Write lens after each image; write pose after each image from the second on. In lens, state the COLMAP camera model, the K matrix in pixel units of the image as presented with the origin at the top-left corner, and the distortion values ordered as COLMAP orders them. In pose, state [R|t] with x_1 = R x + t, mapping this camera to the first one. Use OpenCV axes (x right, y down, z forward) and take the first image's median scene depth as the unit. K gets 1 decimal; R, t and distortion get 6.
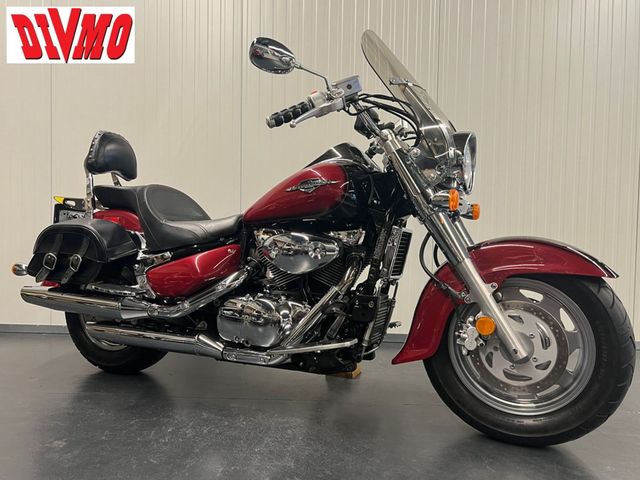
lens RADIAL K [[501.2, 0, 323.8], [0, 501.2, 241.5], [0, 0, 1]] dist [0.048411, -0.004759]
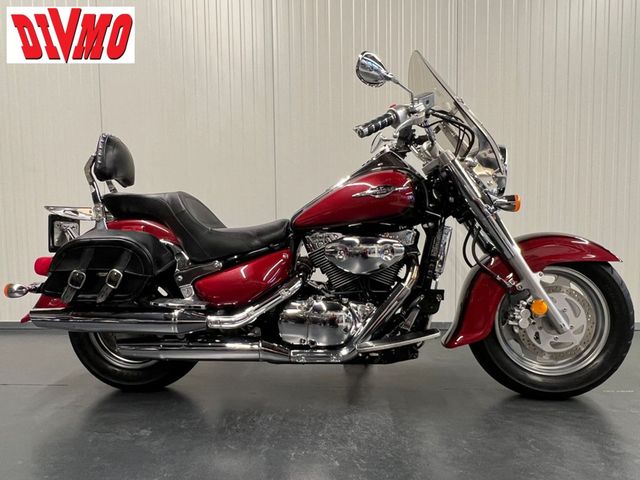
lens RADIAL K [[461.0, 0, 315.4], [0, 461.0, 249.8], [0, 0, 1]] dist [-0.006132, 0.004823]
pose [[0.951176, -0.048280, 0.304848, -0.408452], [0.041807, 0.998741, 0.027729, -0.019003], [-0.305803, -0.013630, 0.951997, 0.093769]]
